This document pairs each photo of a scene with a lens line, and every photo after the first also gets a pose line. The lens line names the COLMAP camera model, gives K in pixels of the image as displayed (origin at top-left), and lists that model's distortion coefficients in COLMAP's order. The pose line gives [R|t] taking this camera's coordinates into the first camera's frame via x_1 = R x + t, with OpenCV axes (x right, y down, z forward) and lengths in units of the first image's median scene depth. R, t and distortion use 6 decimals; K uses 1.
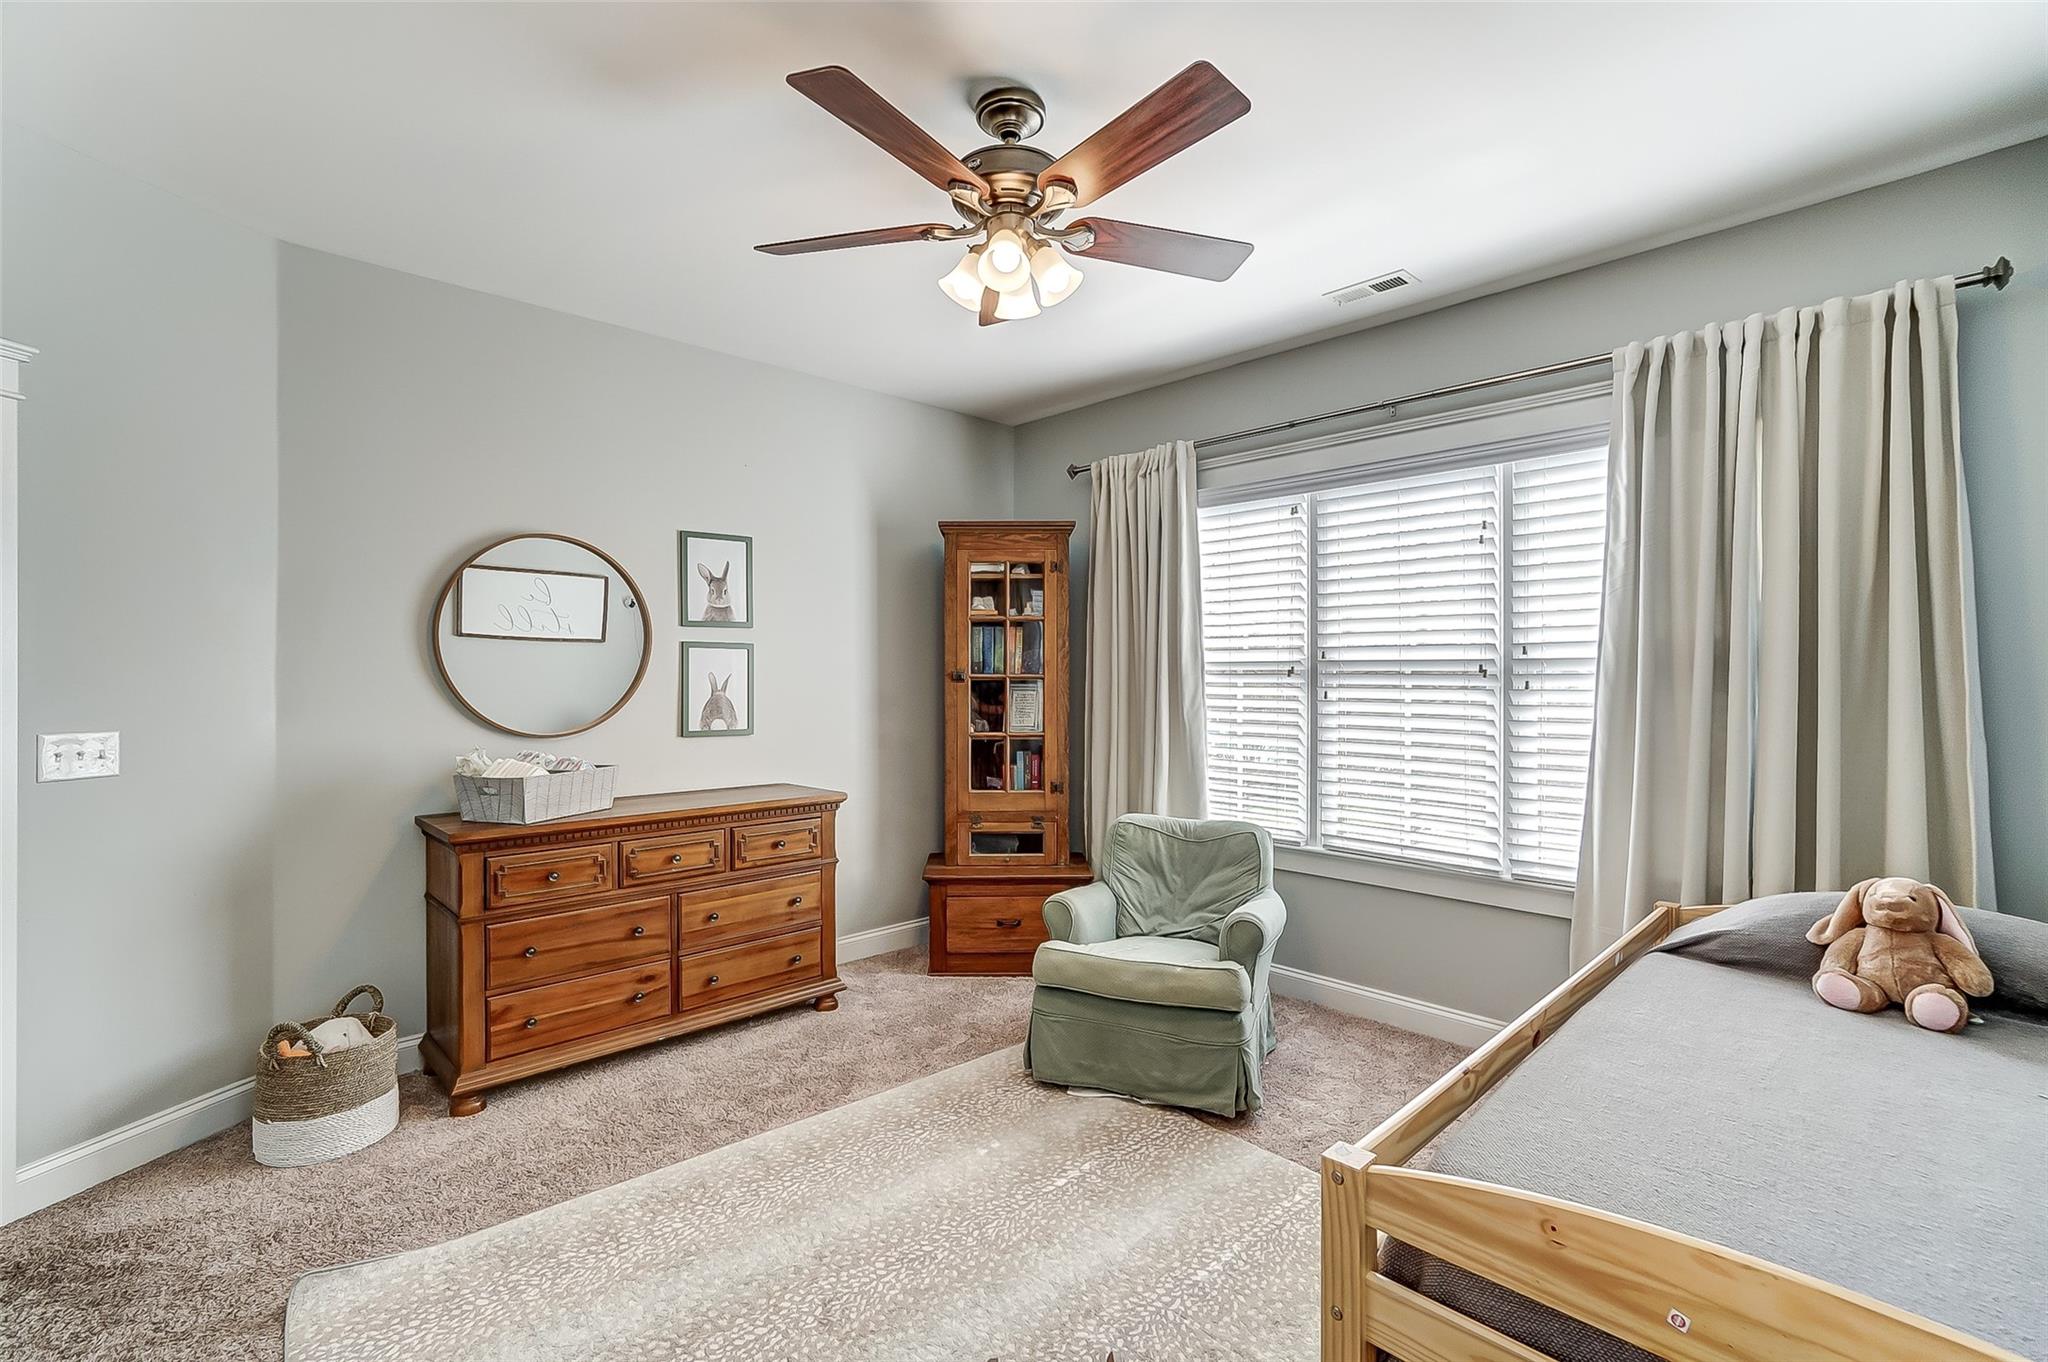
lens RADIAL K [[915.1, 0, 1016.7], [0, 915.1, 669.9], [0, 0, 1]] dist [-0.034605, 0.016732]
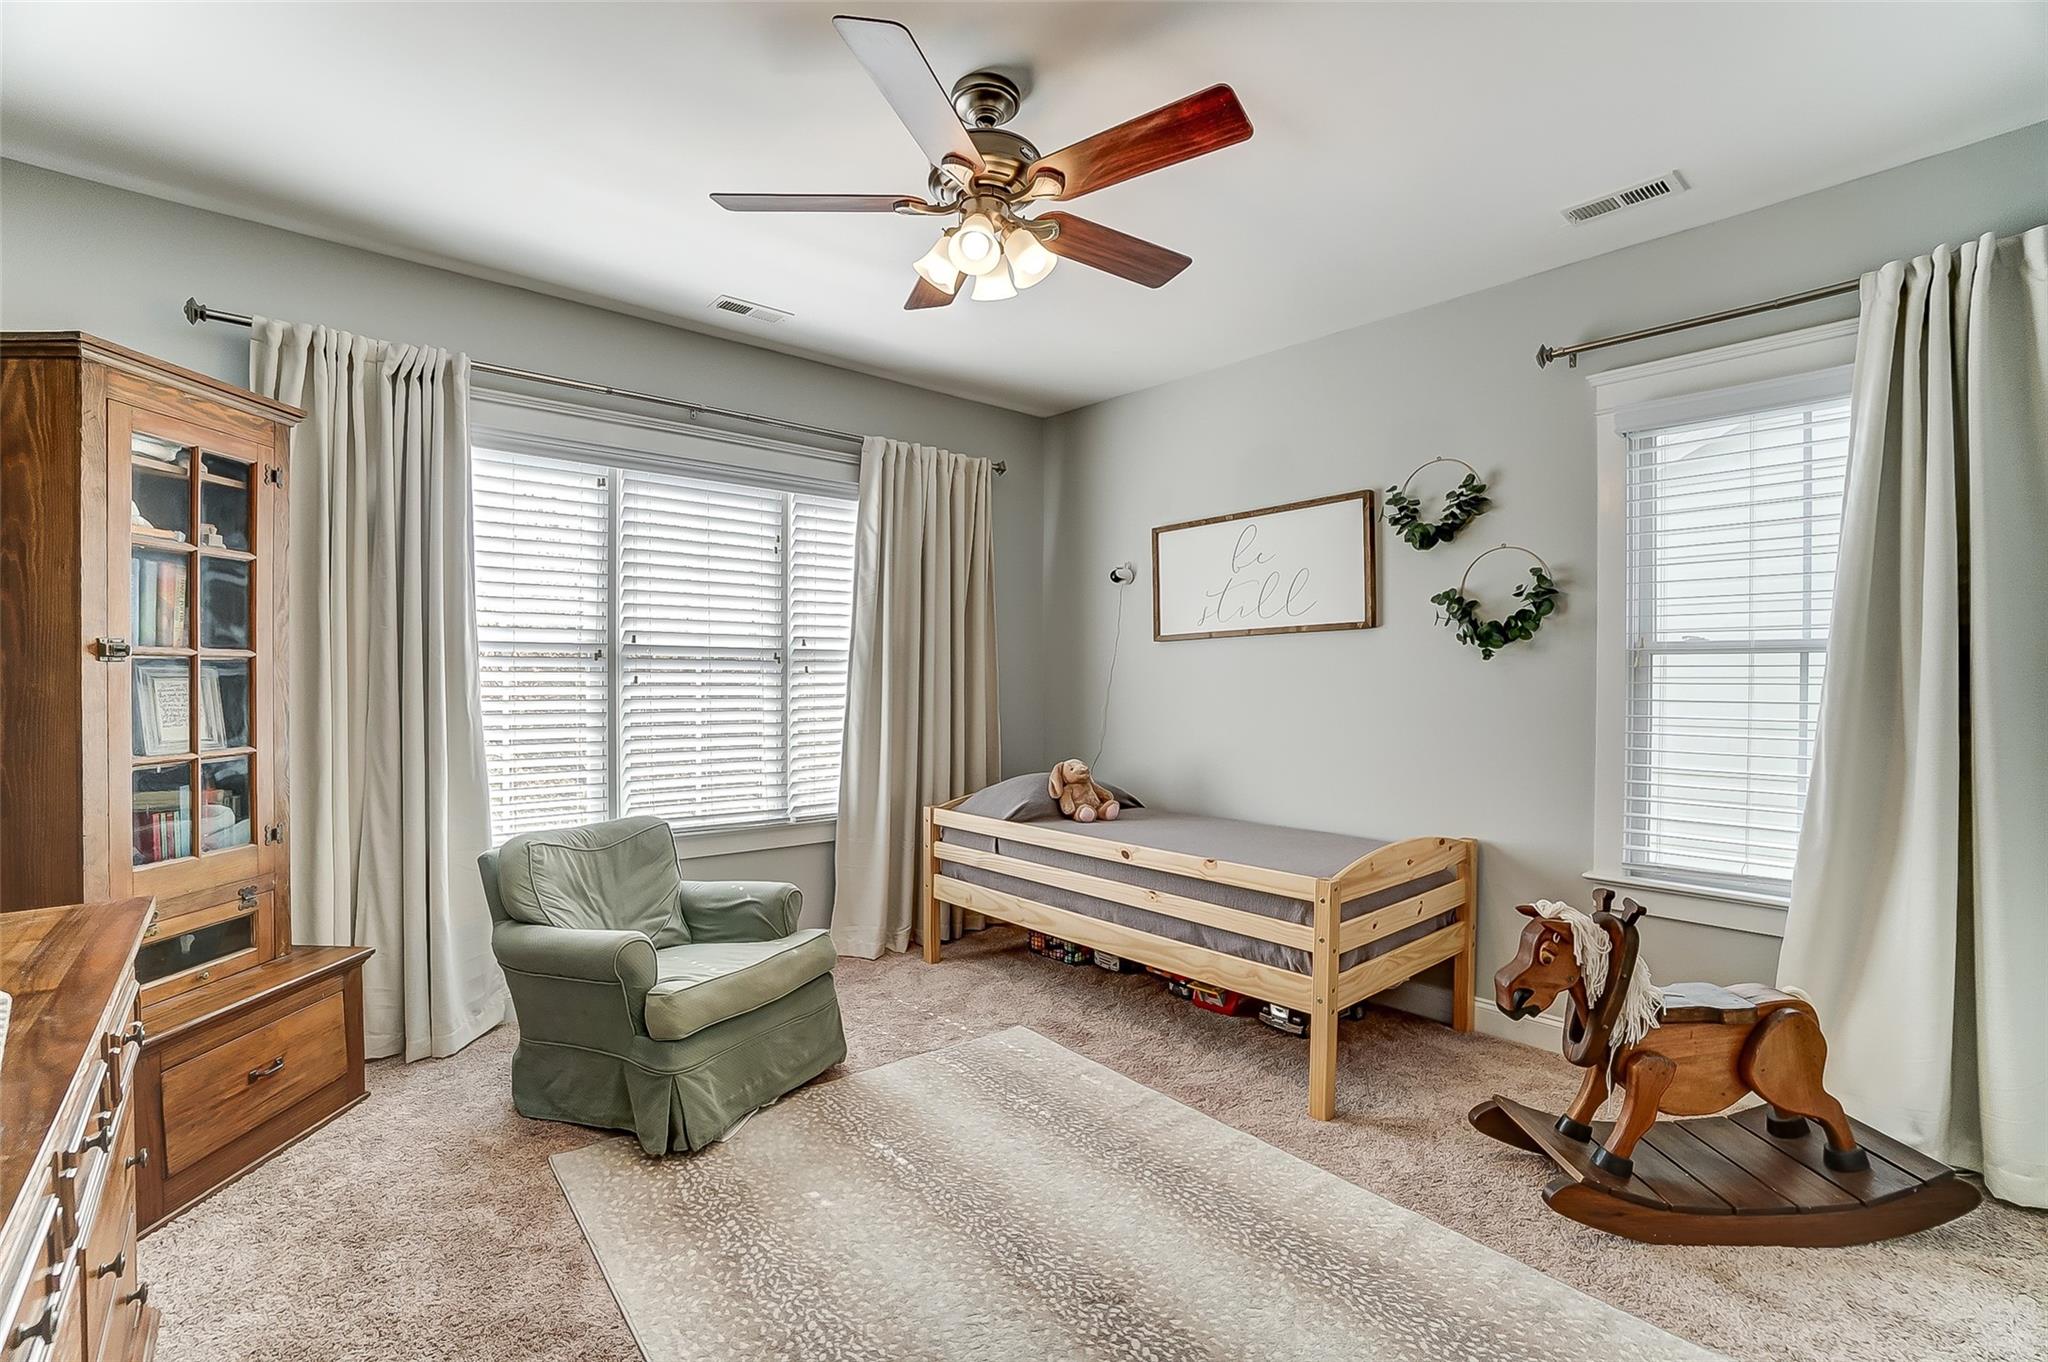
lens RADIAL K [[915.1, 0, 1016.7], [0, 915.1, 669.9], [0, 0, 1]] dist [-0.034605, 0.016732]
pose [[0.061553, 0.001386, 0.998103, -0.639358], [-0.015359, 0.999882, -0.000442, 0.011622], [-0.997986, -0.015303, 0.061567, 0.550877]]
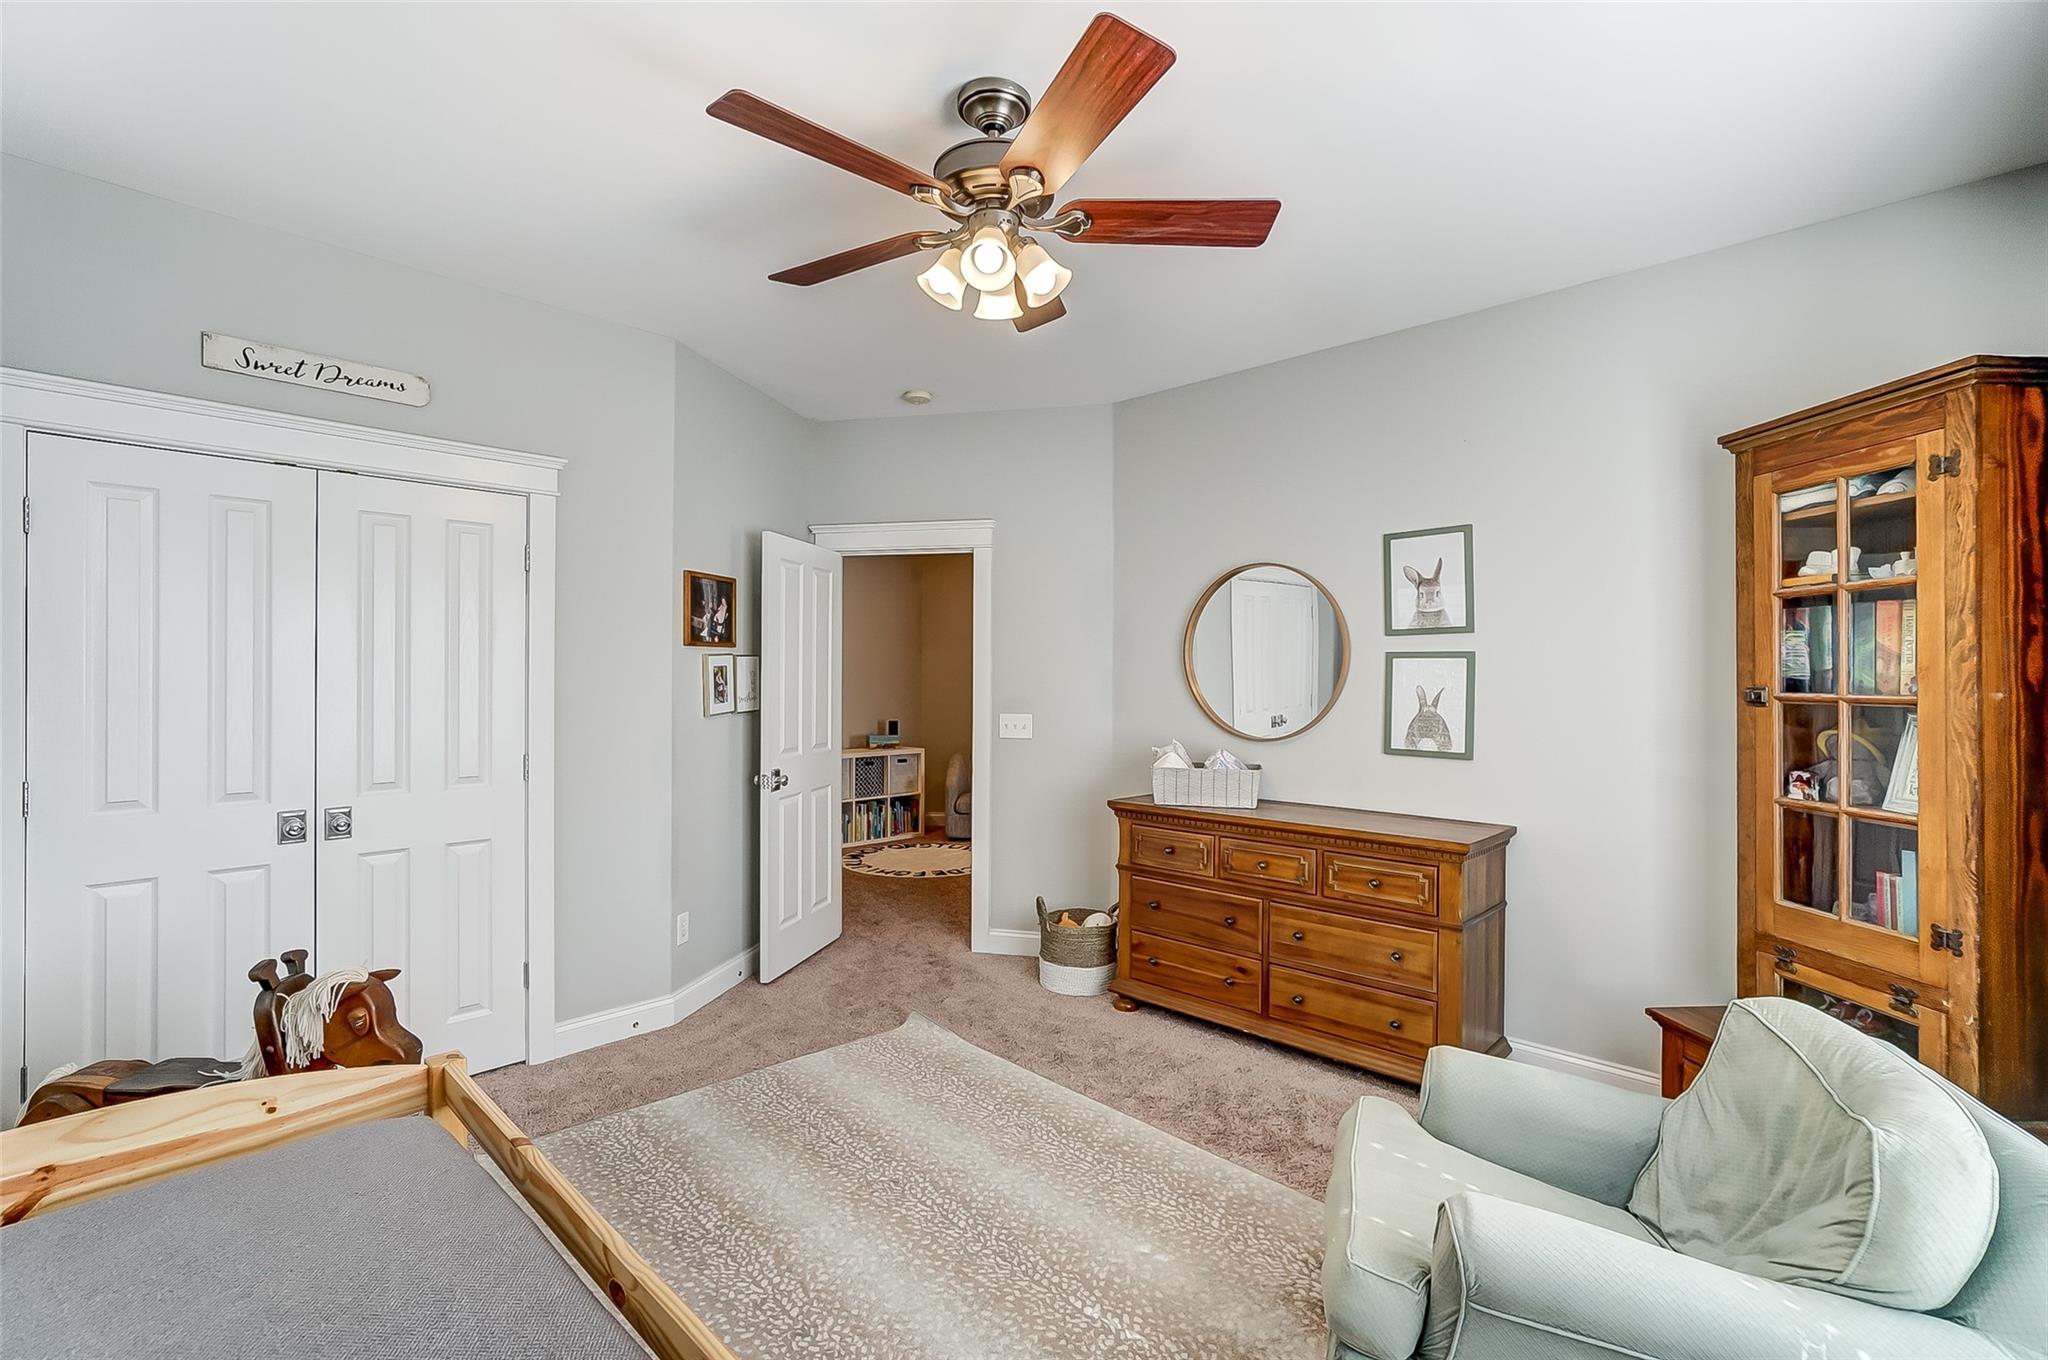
lens RADIAL K [[919.0, 0, 1016.8], [0, 919.0, 676.9], [0, 0, 1]] dist [-0.037072, 0.017304]
pose [[0.033547, -0.001475, -0.999436, 0.585283], [-0.001212, 0.999998, -0.001517, -0.003940], [0.999436, 0.001262, 0.033545, 0.615092]]
